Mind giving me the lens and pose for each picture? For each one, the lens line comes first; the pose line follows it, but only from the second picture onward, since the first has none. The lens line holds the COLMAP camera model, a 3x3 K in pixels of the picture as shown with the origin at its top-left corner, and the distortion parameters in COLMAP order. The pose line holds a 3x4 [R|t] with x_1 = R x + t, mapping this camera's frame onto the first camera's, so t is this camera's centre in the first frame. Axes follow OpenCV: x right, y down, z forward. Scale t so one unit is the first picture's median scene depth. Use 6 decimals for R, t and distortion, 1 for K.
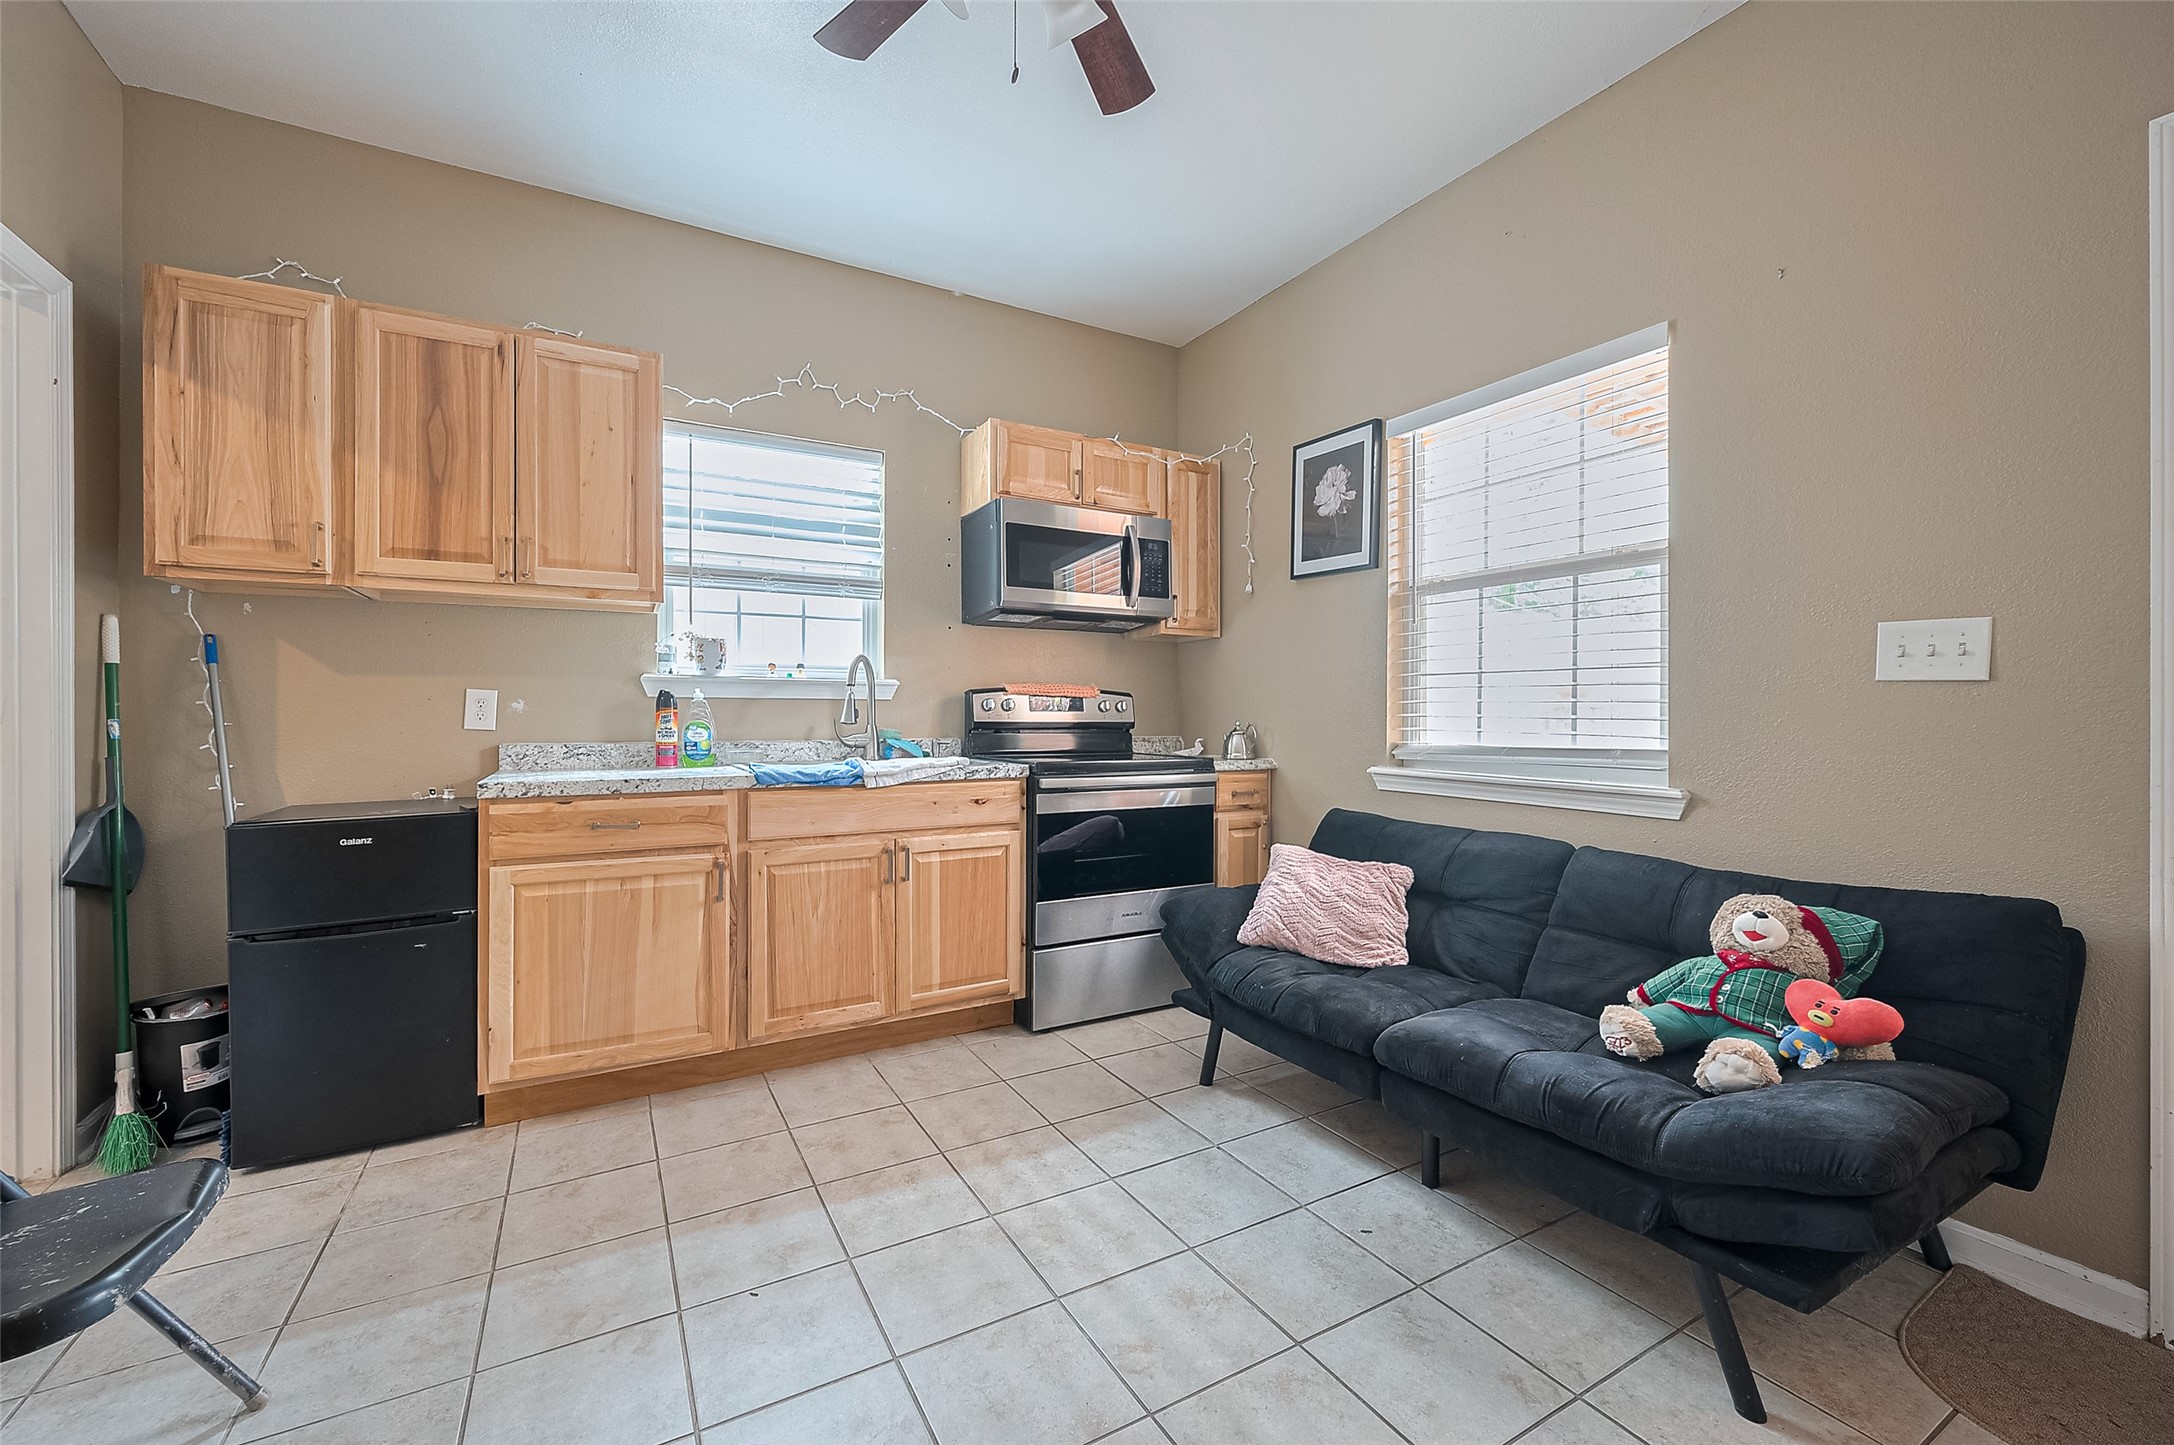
lens RADIAL K [[862.5, 0, 1104.6], [0, 862.5, 714.6], [0, 0, 1]] dist [0.000625, 0.000057]
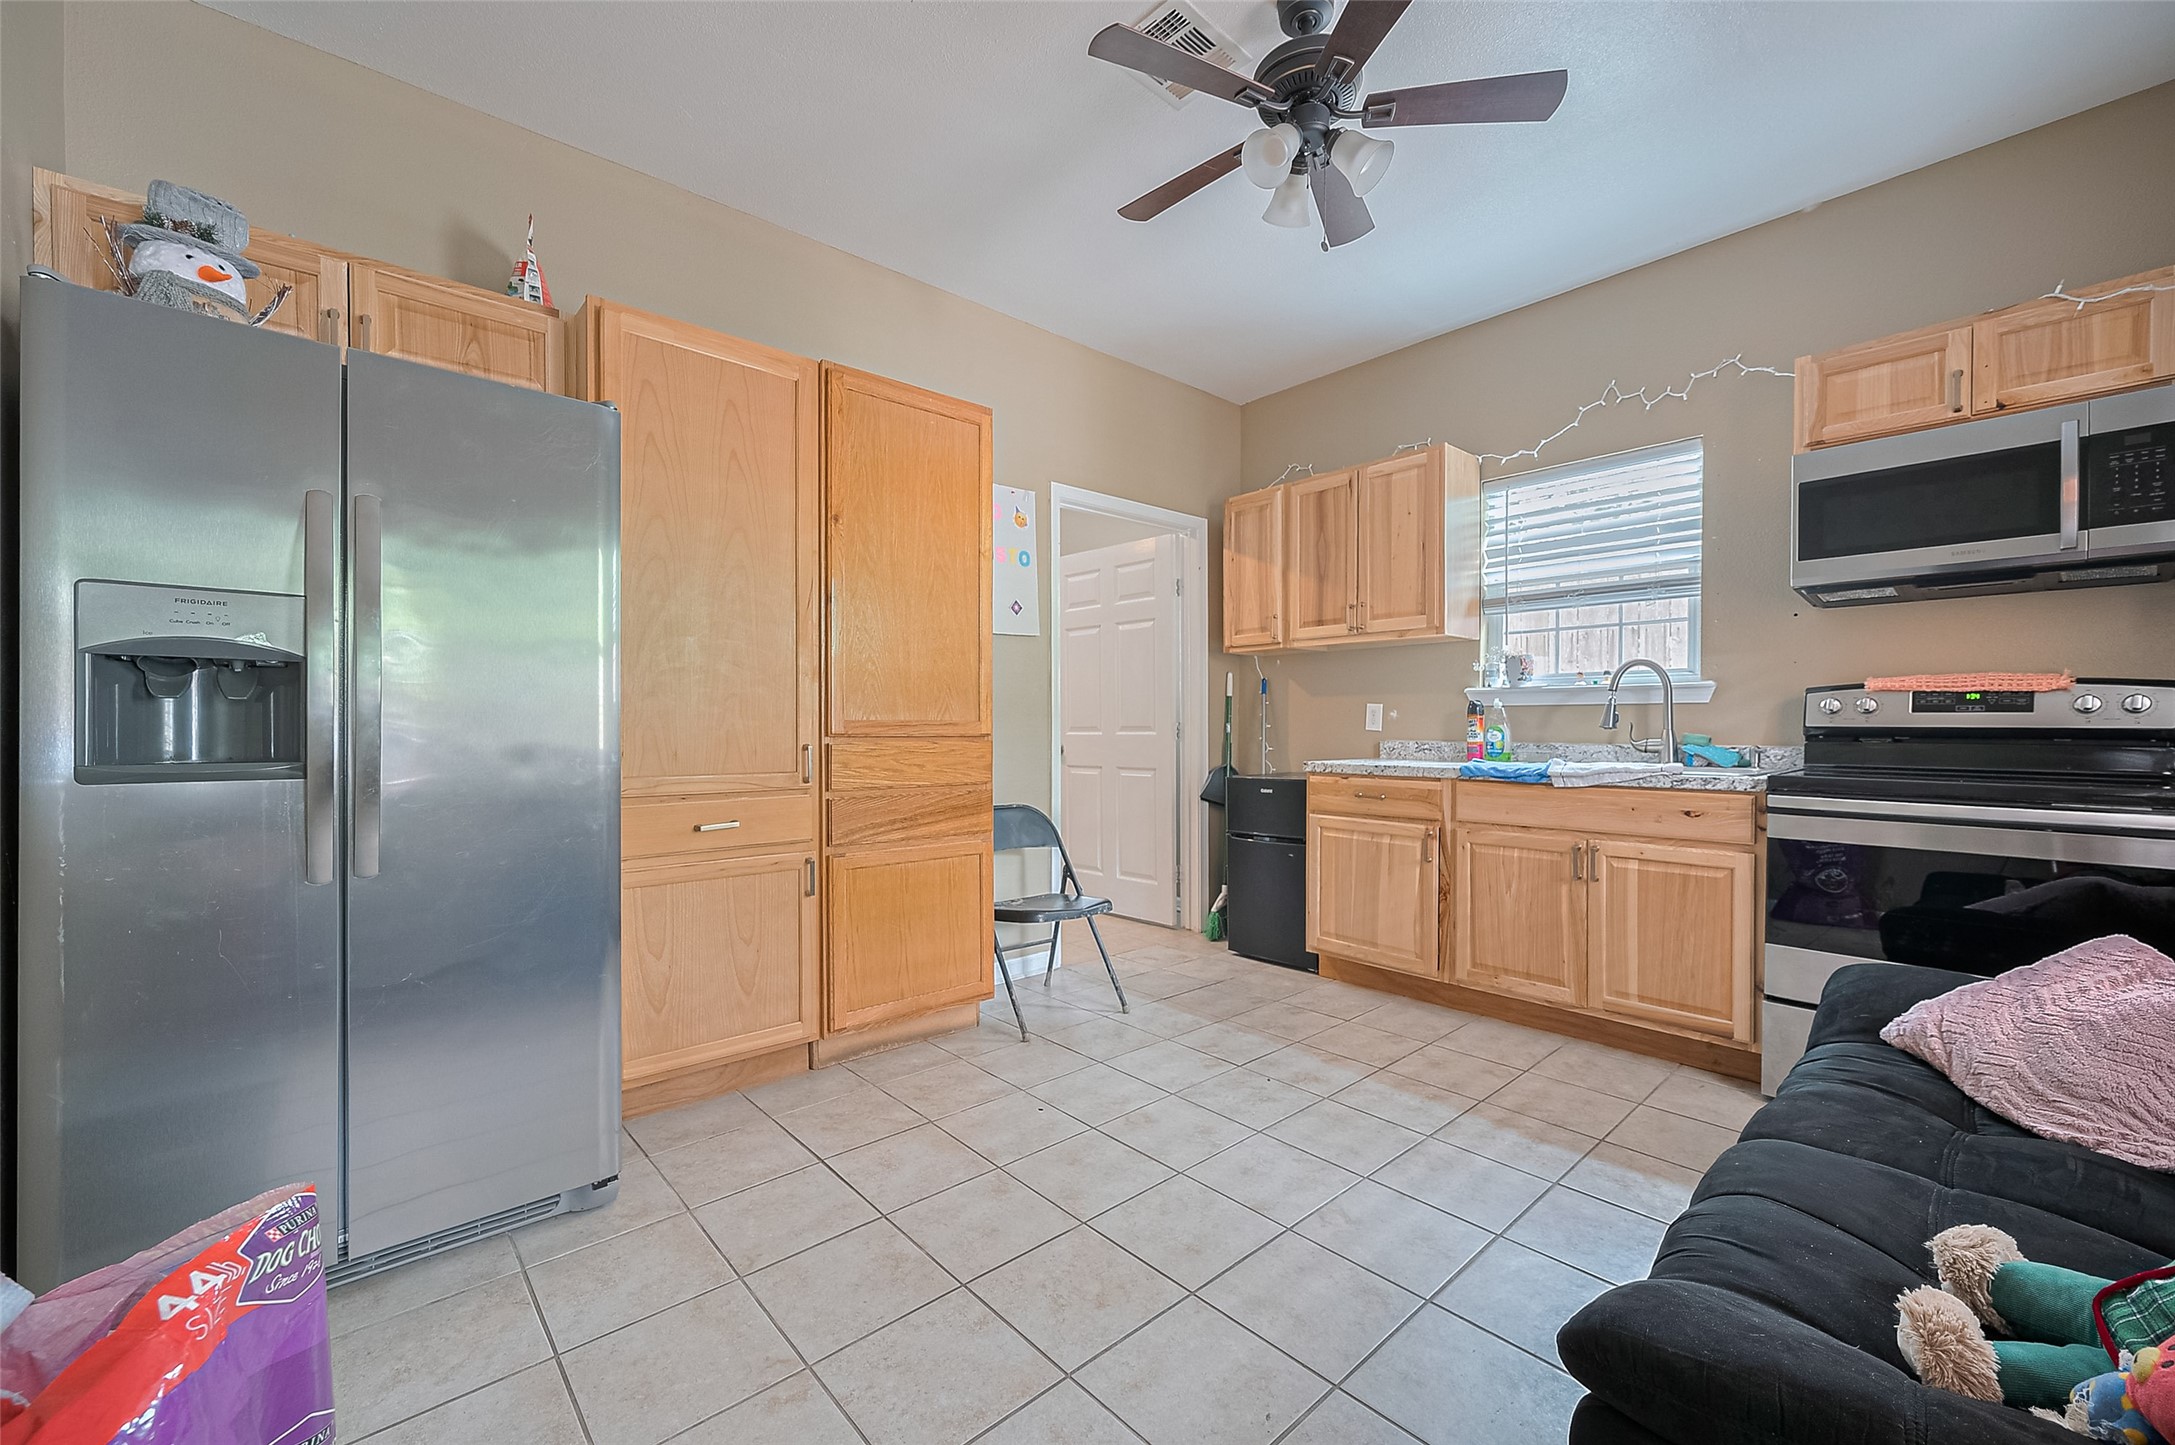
lens RADIAL K [[862.9, 0, 1089.8], [0, 862.9, 728.6], [0, 0, 1]] dist [0.000625, 0.000057]
pose [[0.217534, 0.005644, -0.976036, 0.693637], [0.002655, 0.999976, 0.006374, 0.003611], [0.976049, -0.003978, 0.217514, 0.208361]]
